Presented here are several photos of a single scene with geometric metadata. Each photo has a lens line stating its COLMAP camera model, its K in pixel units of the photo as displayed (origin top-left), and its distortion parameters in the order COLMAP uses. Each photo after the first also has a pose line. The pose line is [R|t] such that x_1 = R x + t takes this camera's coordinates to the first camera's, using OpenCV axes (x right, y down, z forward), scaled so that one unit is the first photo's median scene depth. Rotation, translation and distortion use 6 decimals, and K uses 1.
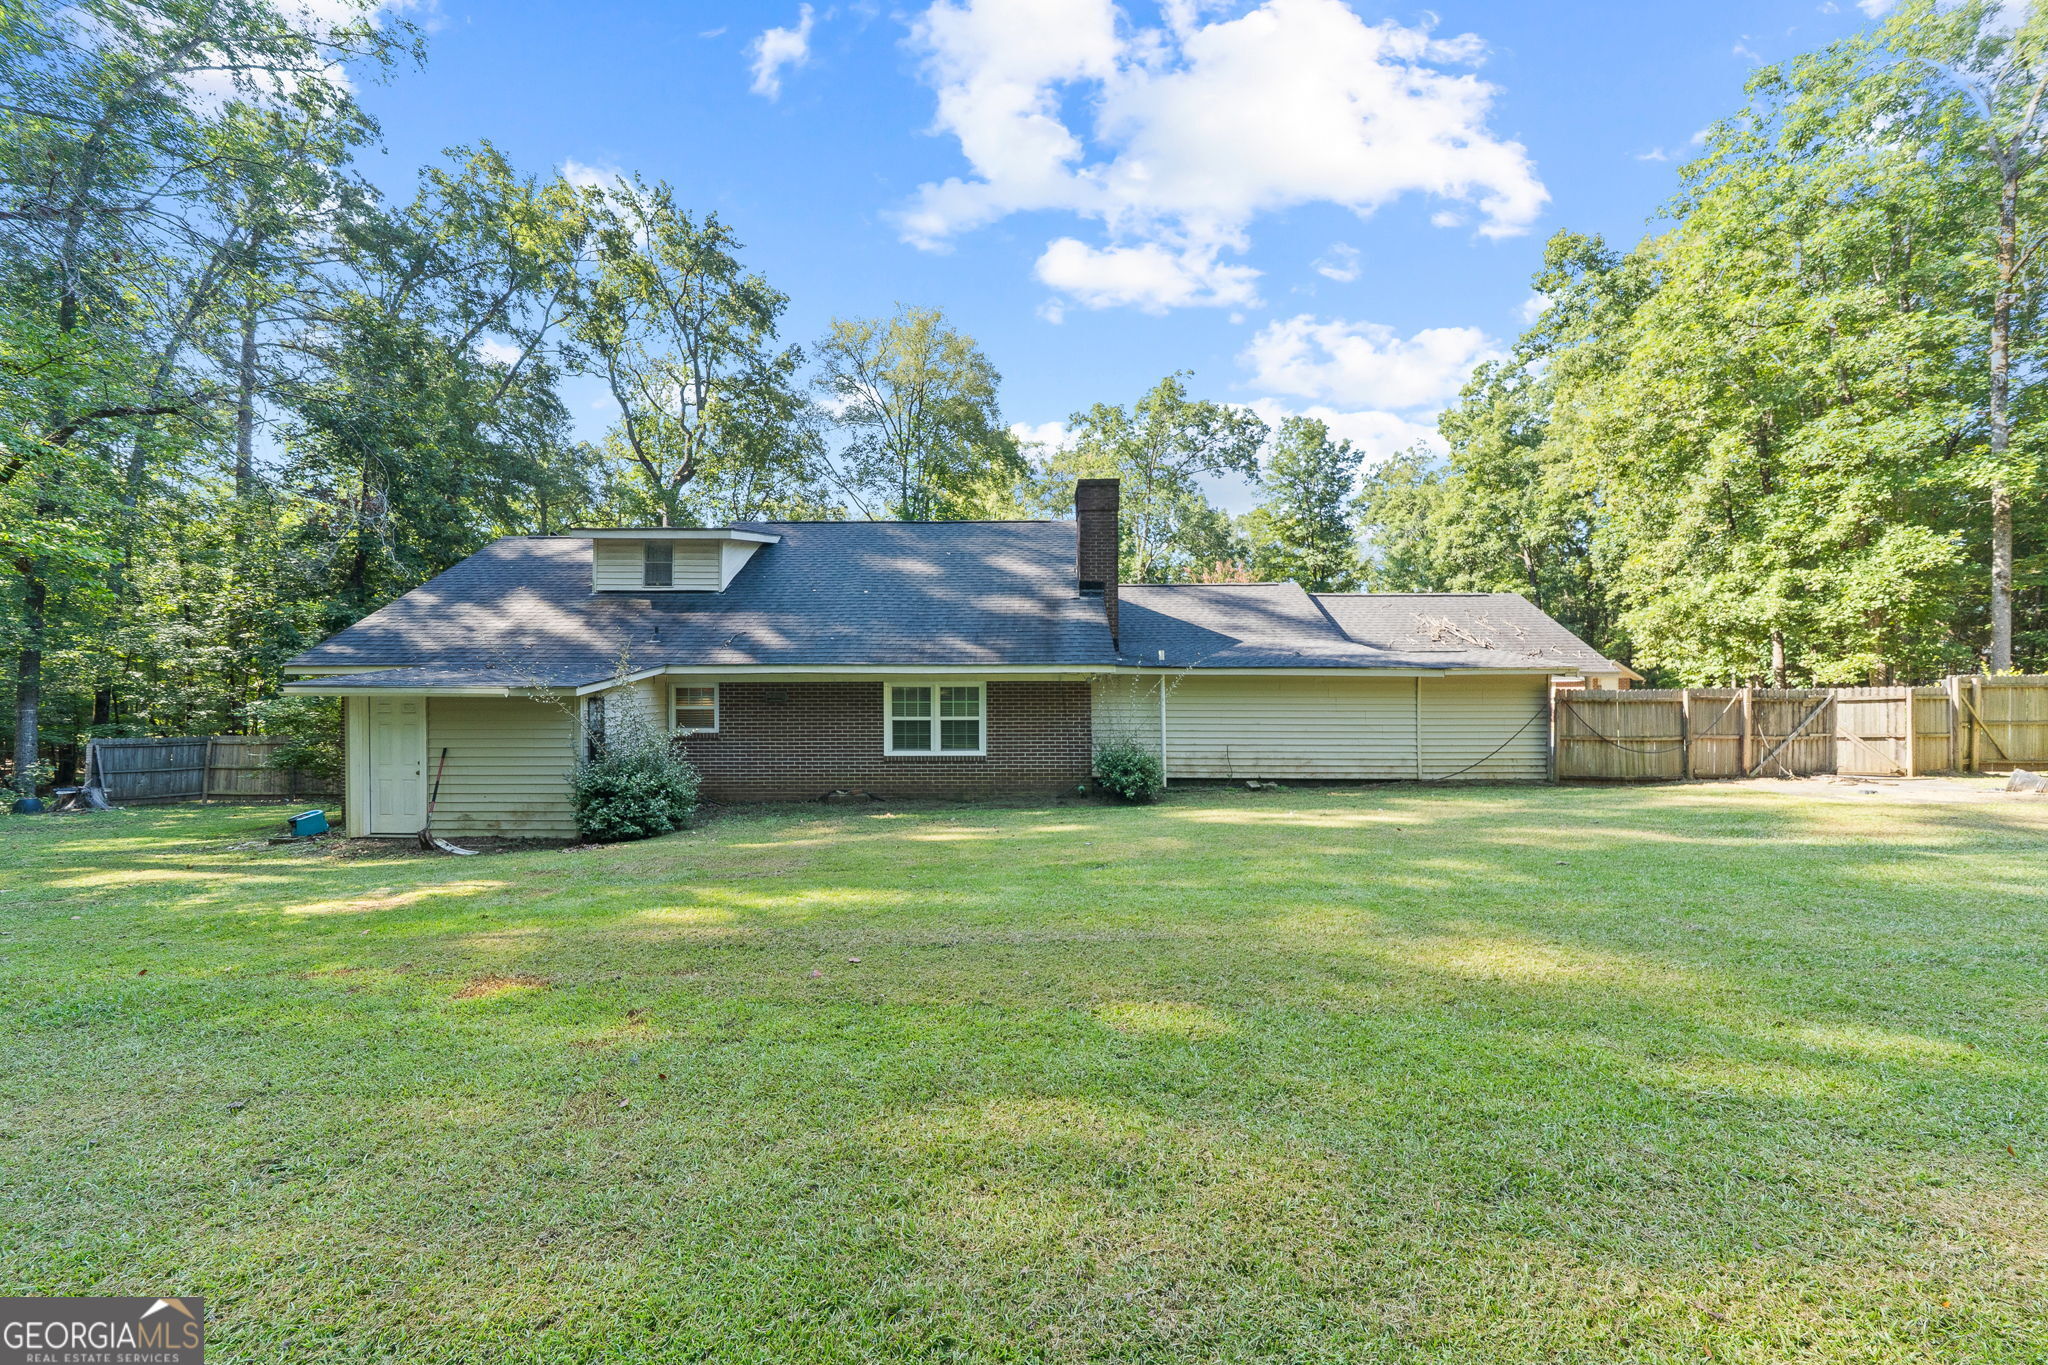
lens RADIAL K [[1106.5, 0, 1024.0], [0, 1106.5, 682.9], [0, 0, 1]] dist [-0.037270, 0.000863]
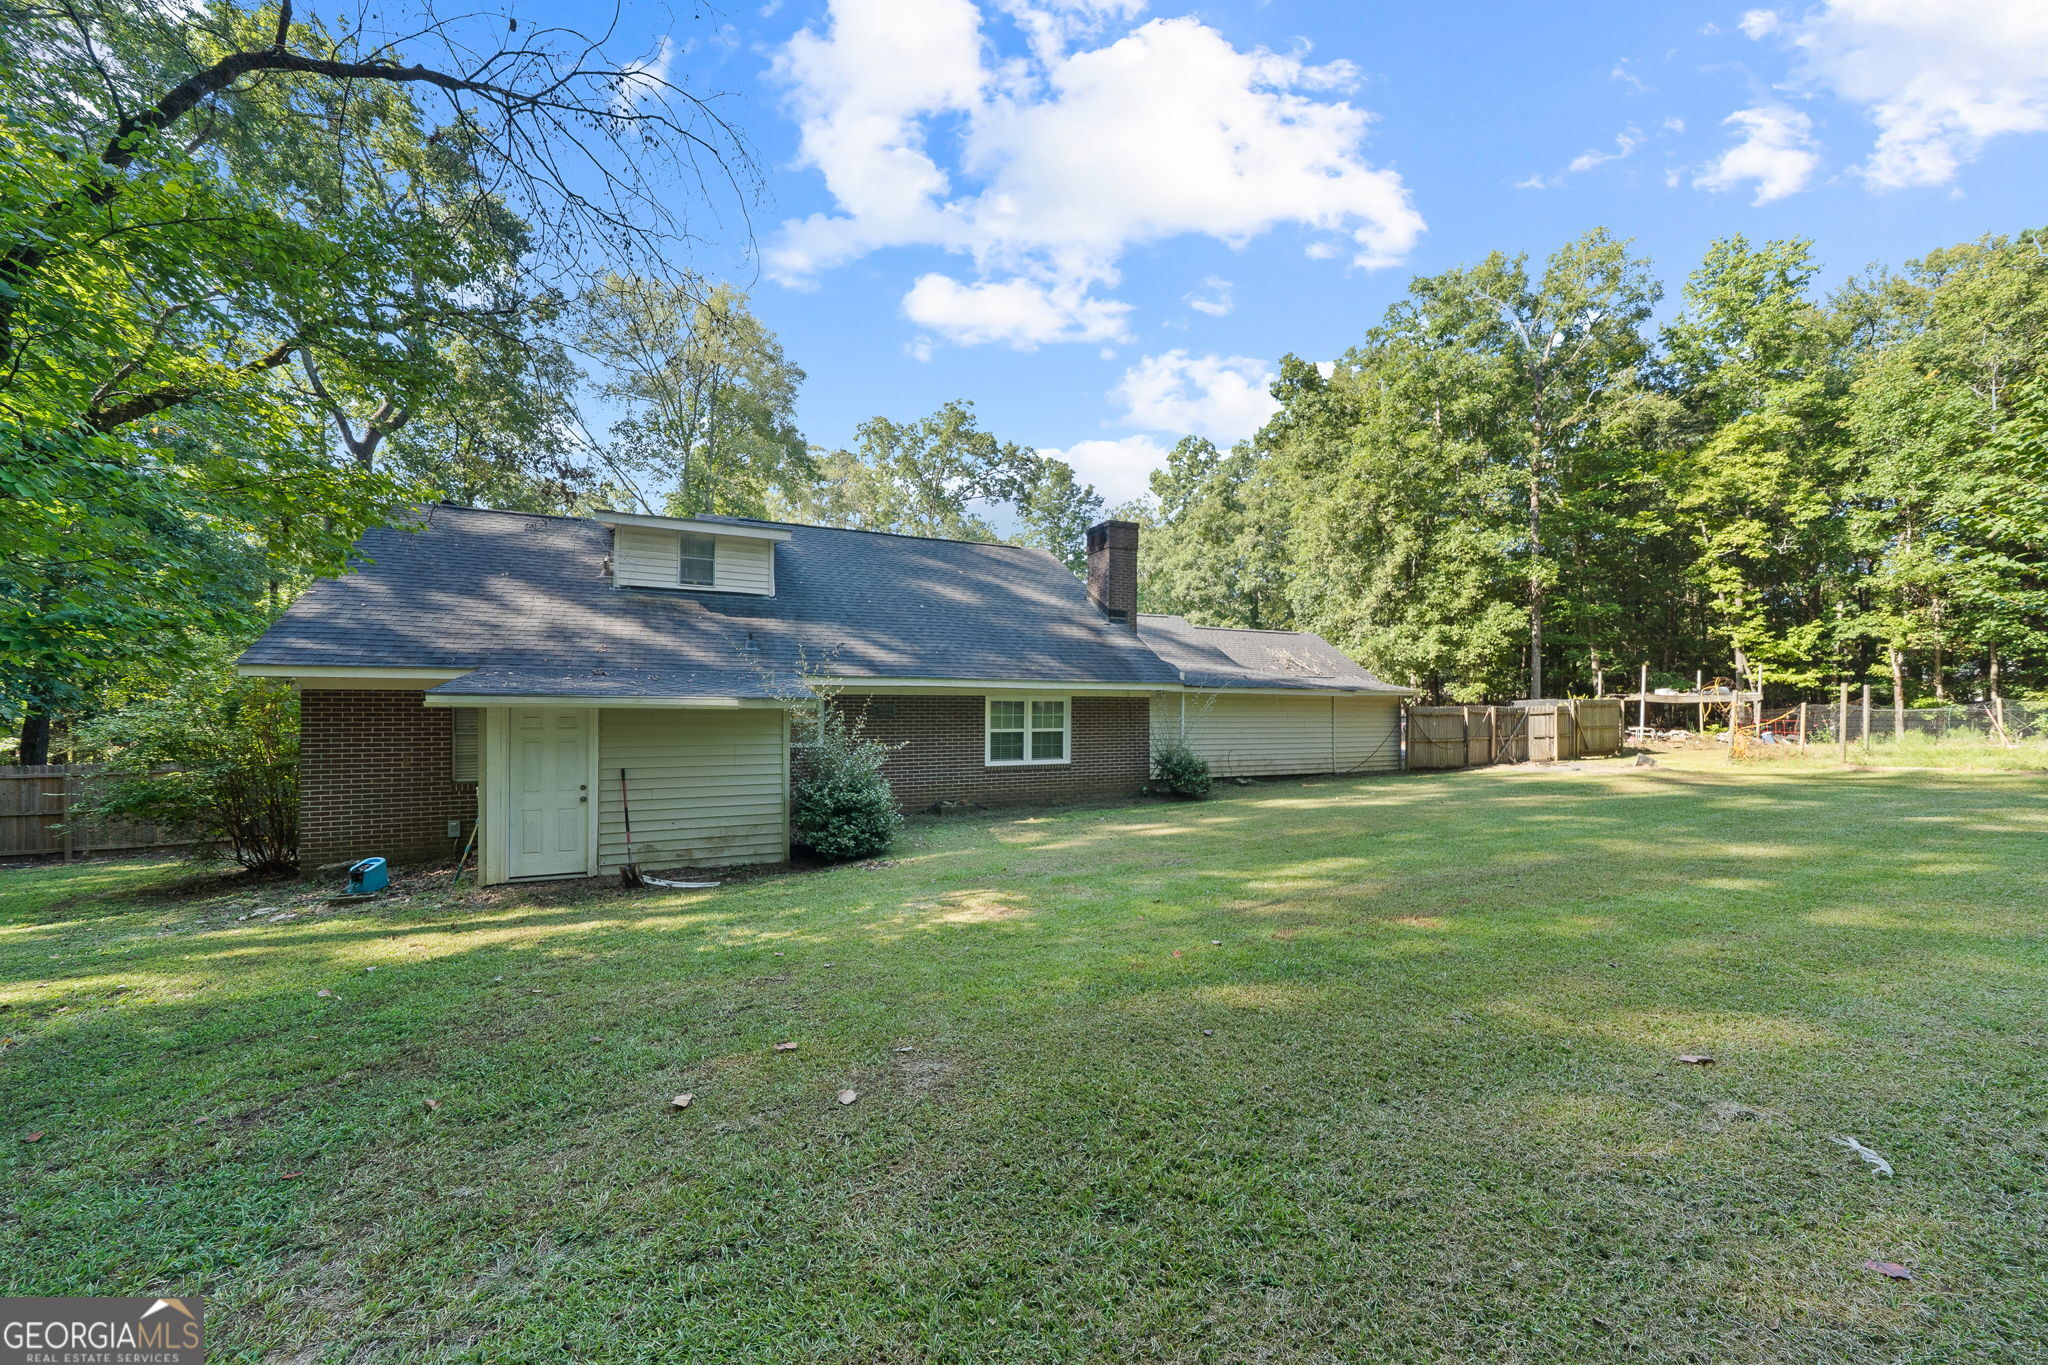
lens RADIAL K [[1320.3, 0, 1030.2], [0, 1320.3, 673.3], [0, 0, 1]] dist [-0.089228, 0.081538]
pose [[0.755805, 0.021639, 0.654439, -0.891115], [-0.010095, 0.999720, -0.021398, 0.003859], [-0.654719, 0.009566, 0.755812, 0.023750]]
